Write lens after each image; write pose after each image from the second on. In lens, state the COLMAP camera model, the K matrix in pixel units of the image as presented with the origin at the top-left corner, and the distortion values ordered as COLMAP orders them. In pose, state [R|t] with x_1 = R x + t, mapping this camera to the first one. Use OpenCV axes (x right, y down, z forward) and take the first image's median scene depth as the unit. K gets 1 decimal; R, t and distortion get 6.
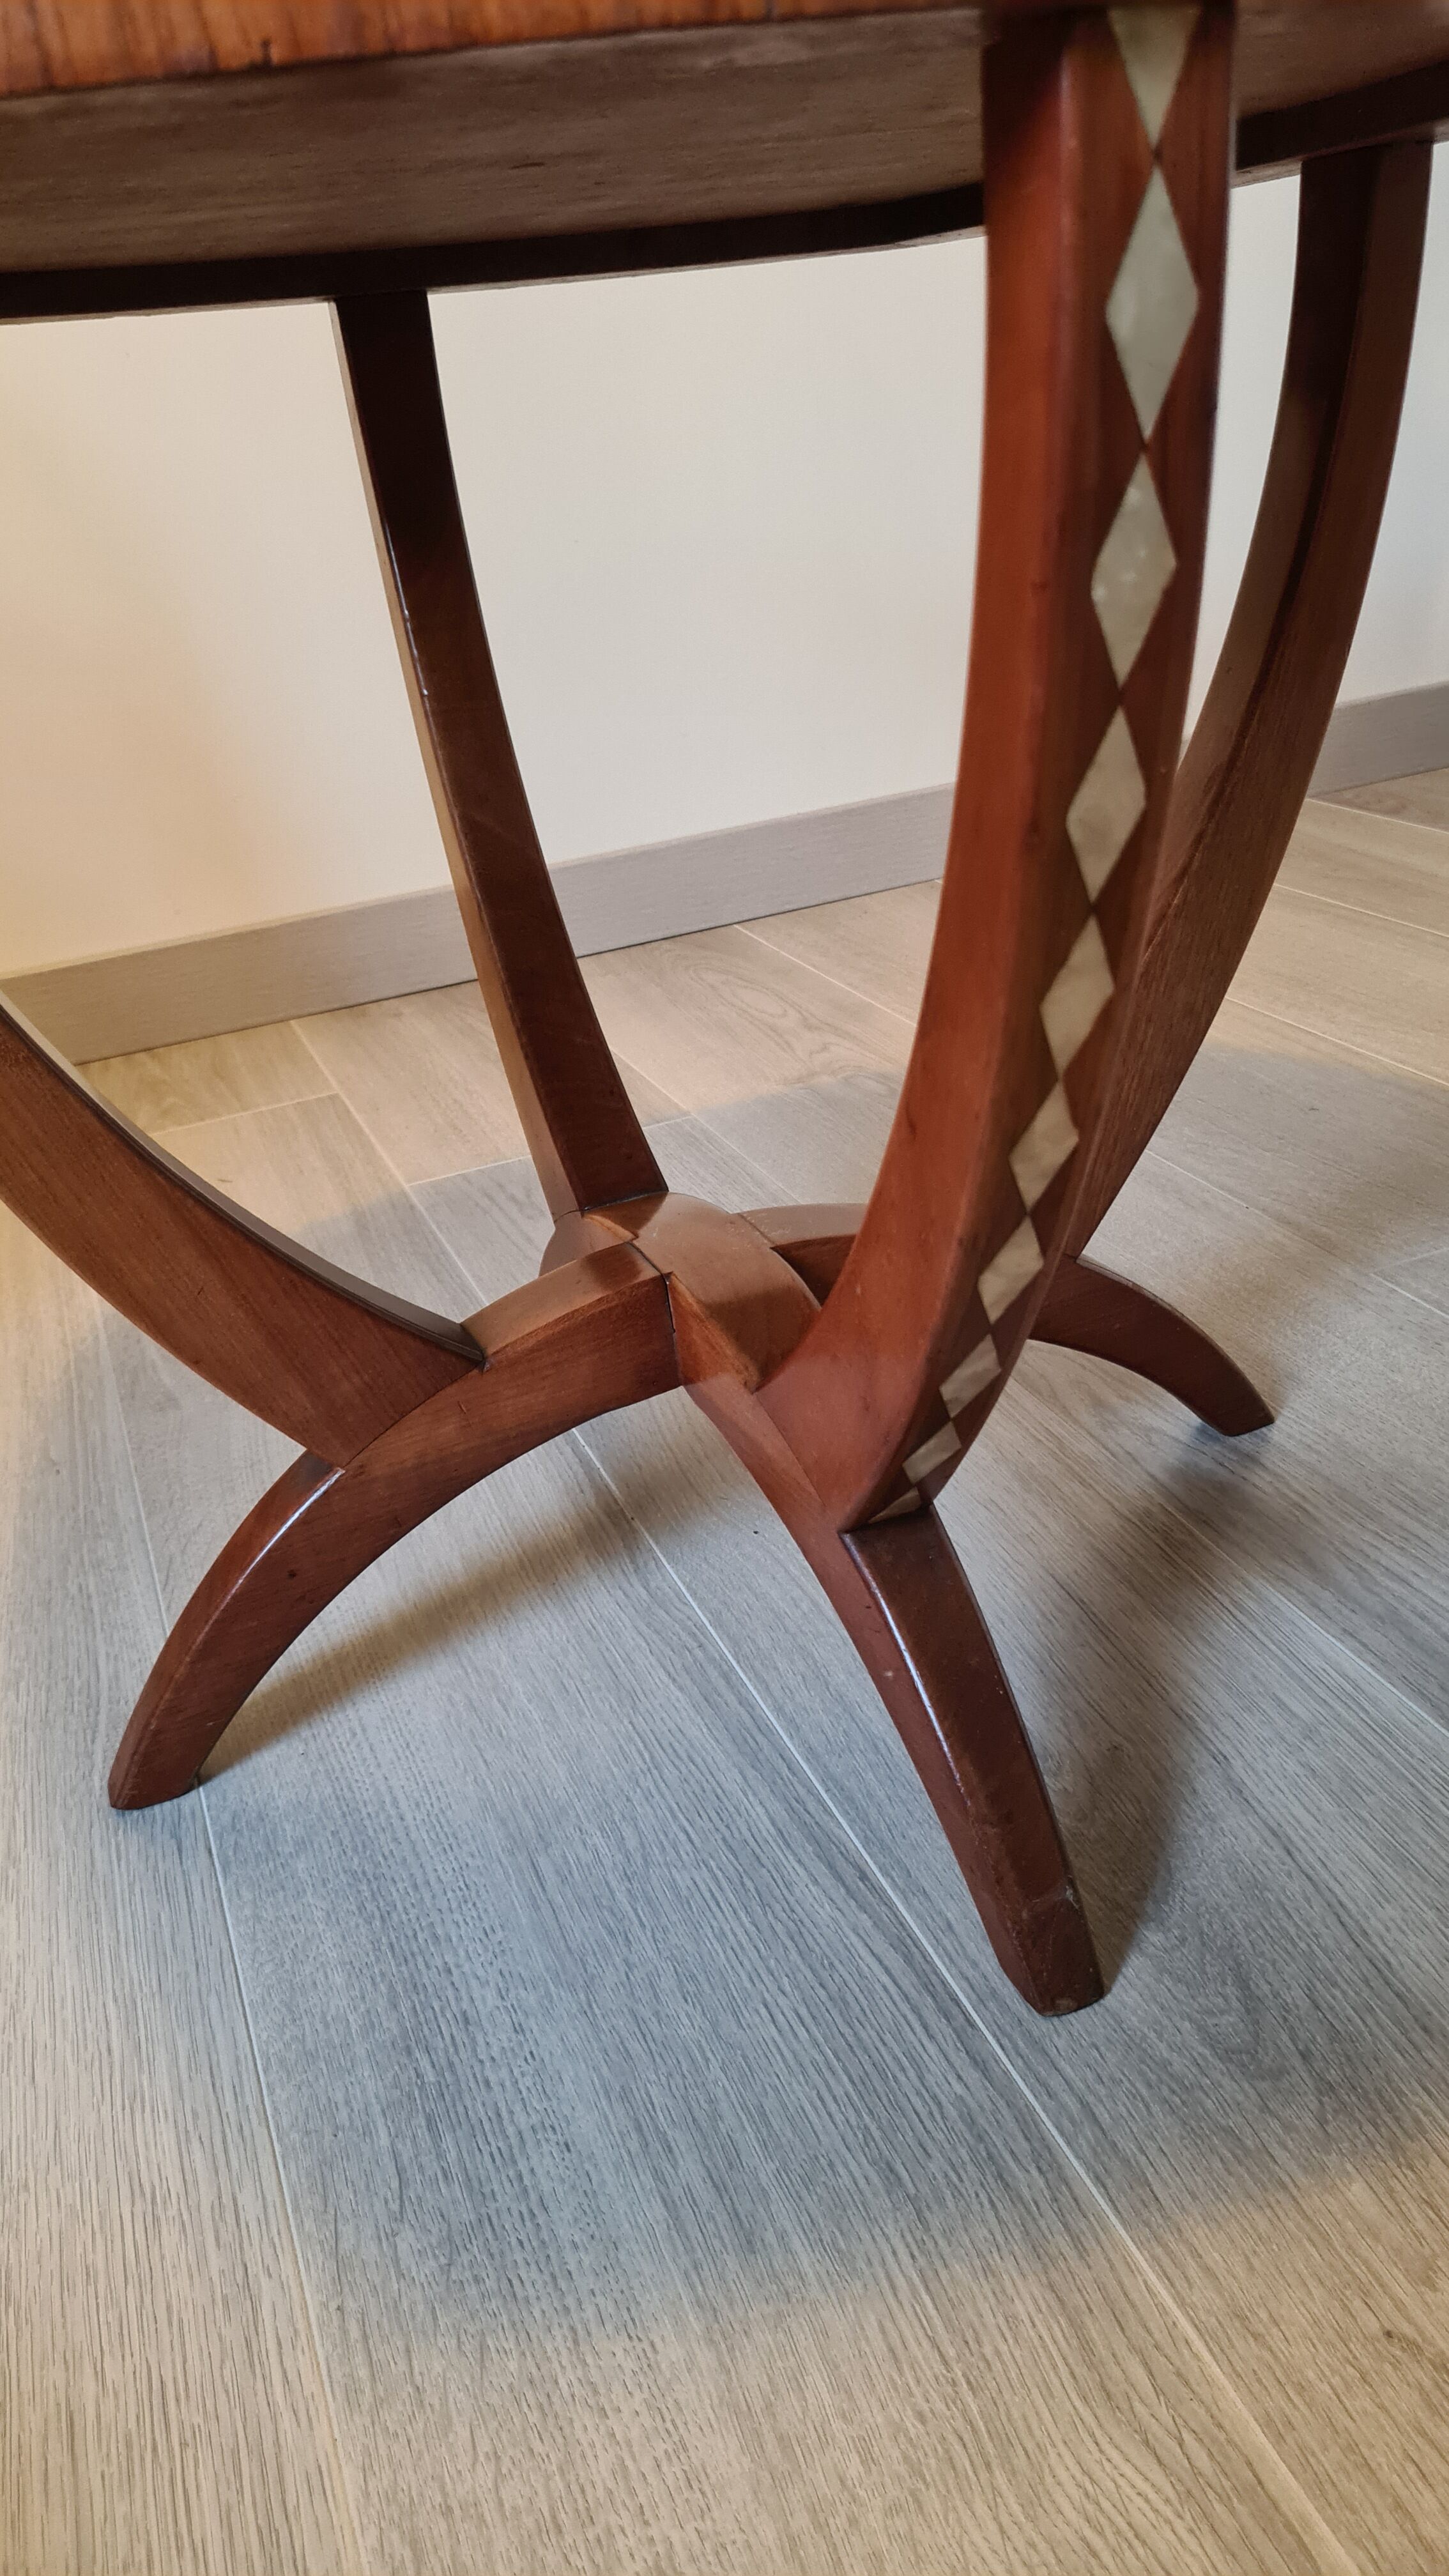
lens RADIAL K [[1950.5, 0, 665.6], [0, 1950.5, 1254.7], [0, 0, 1]] dist [0.032670, -0.002689]
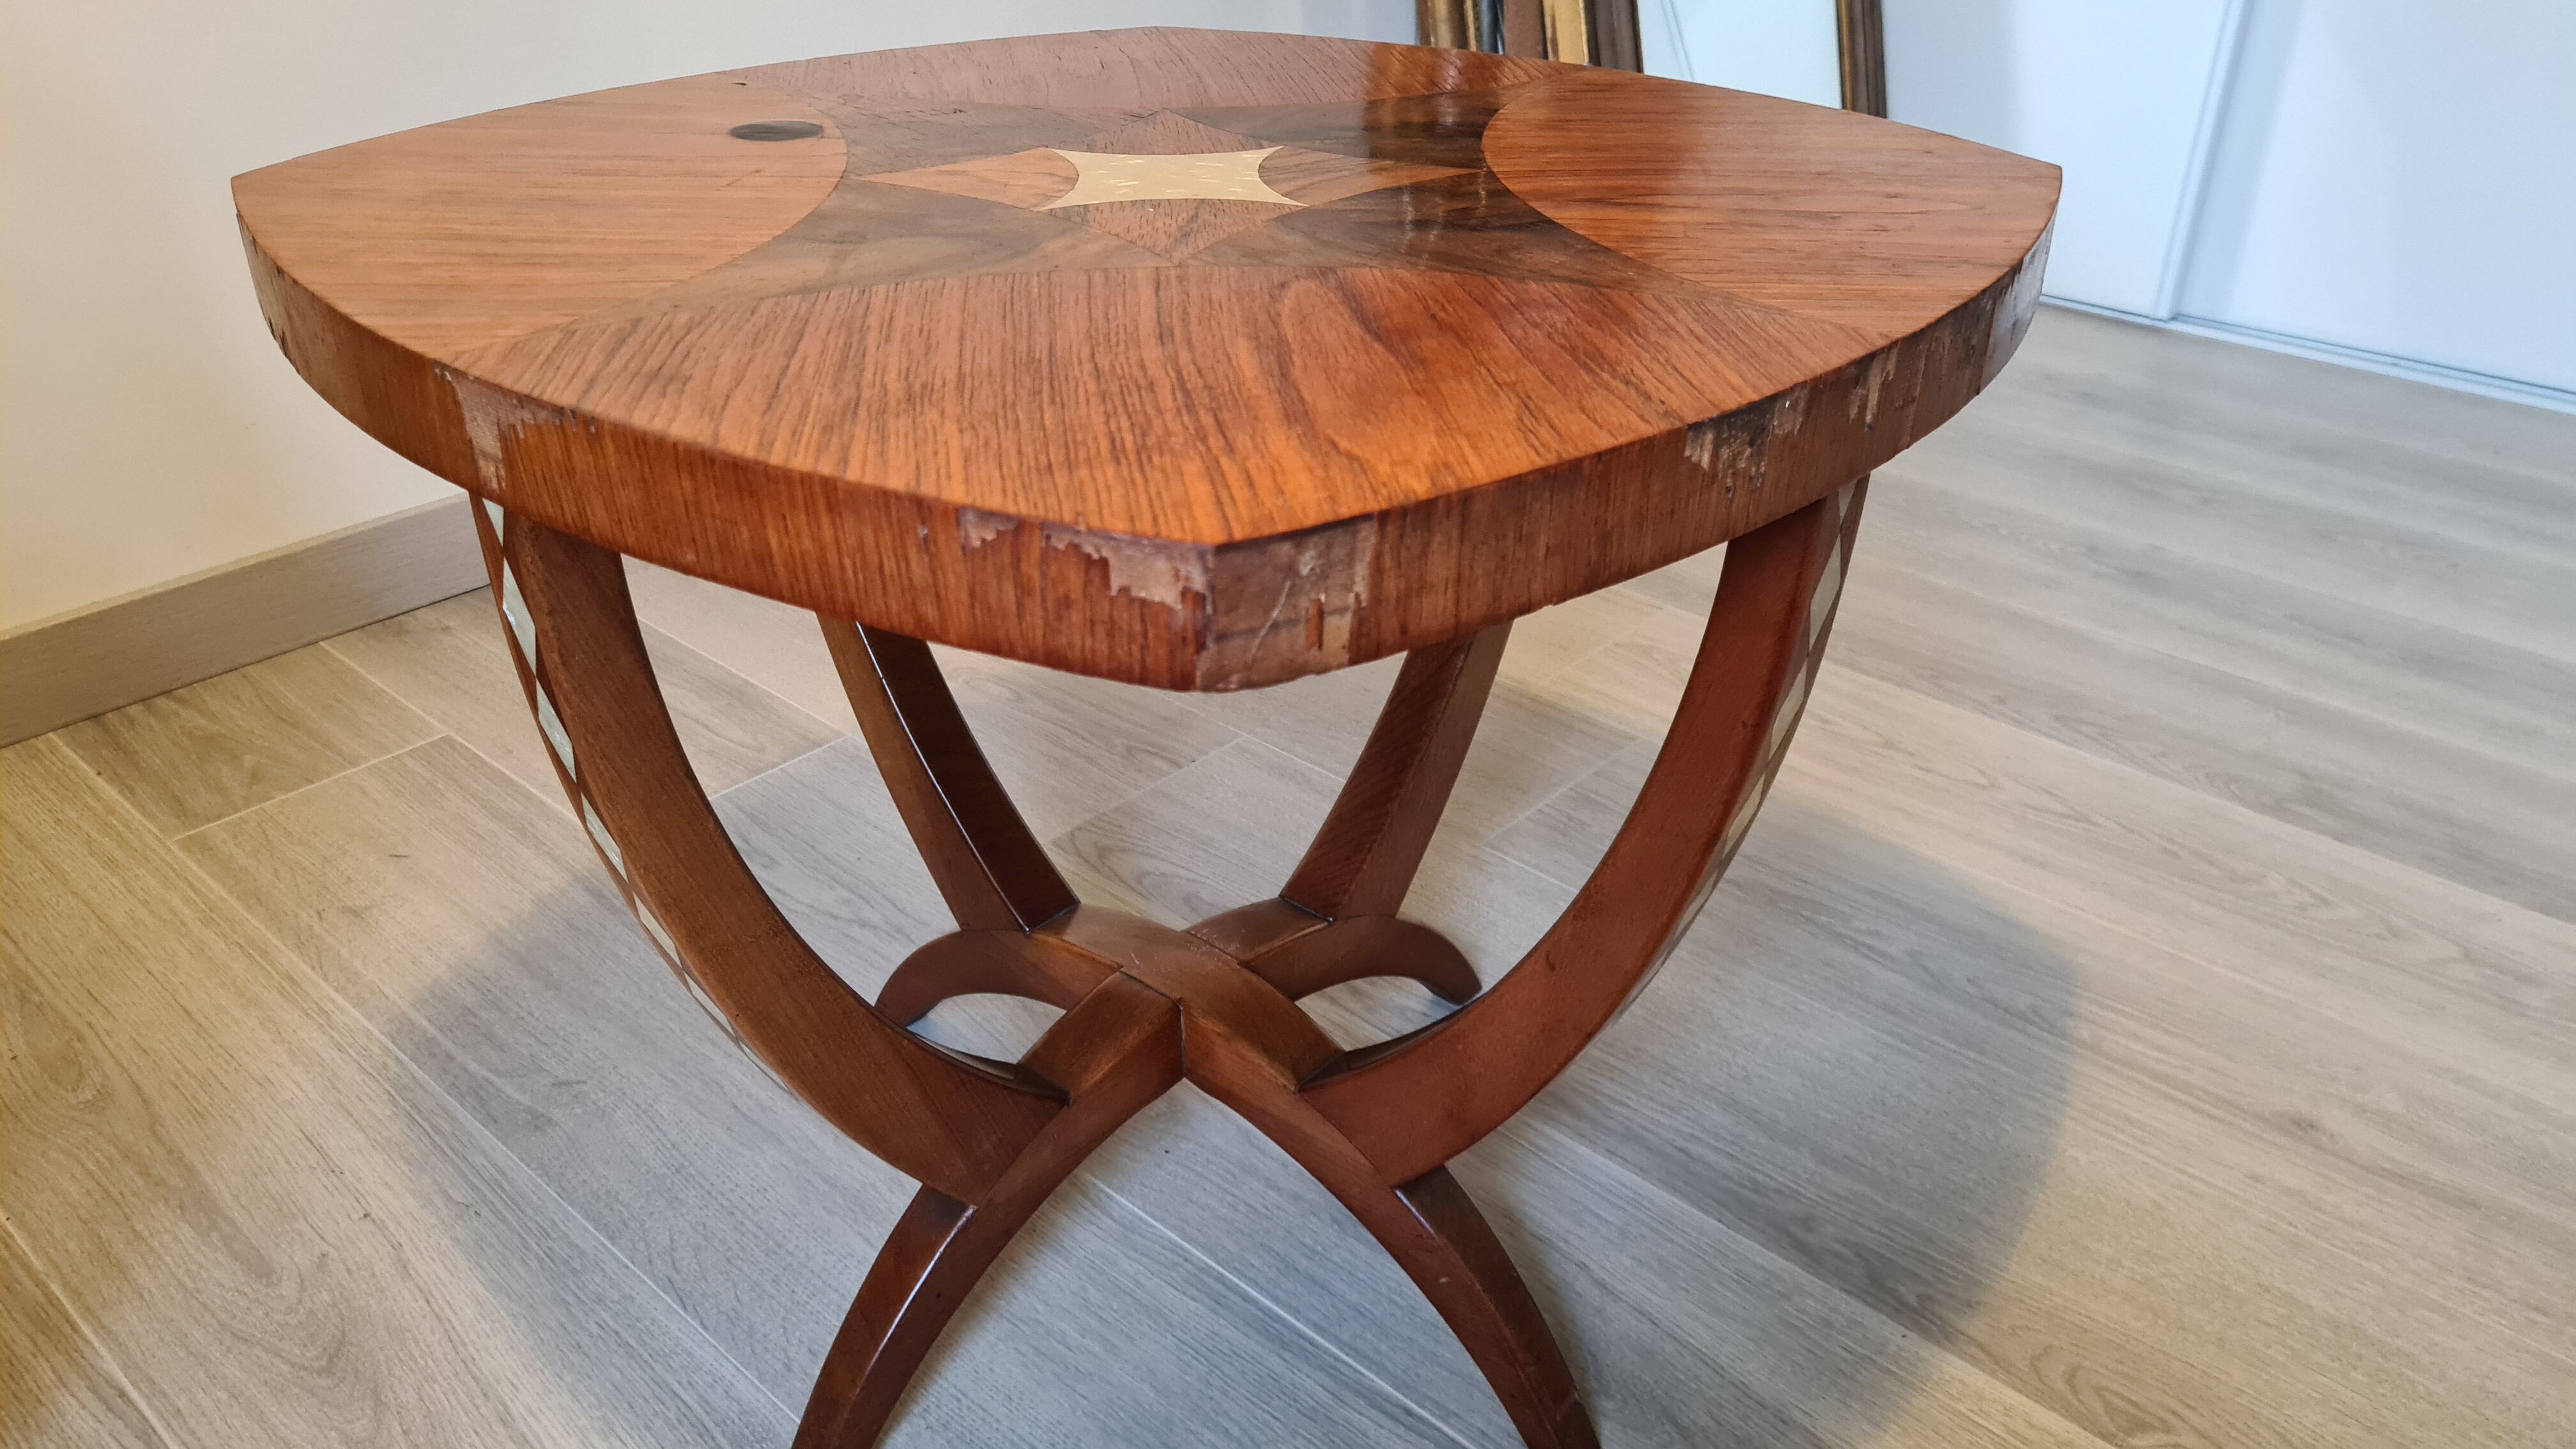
lens RADIAL K [[1950.5, 0, 1247.9], [0, 1950.5, 740.7], [0, 0, 1]] dist [0.032670, -0.002689]
pose [[0.891291, -0.123018, 0.436426, -0.501279], [0.093228, 0.991648, 0.089127, -0.271967], [-0.443745, -0.038751, 0.895315, -0.185638]]
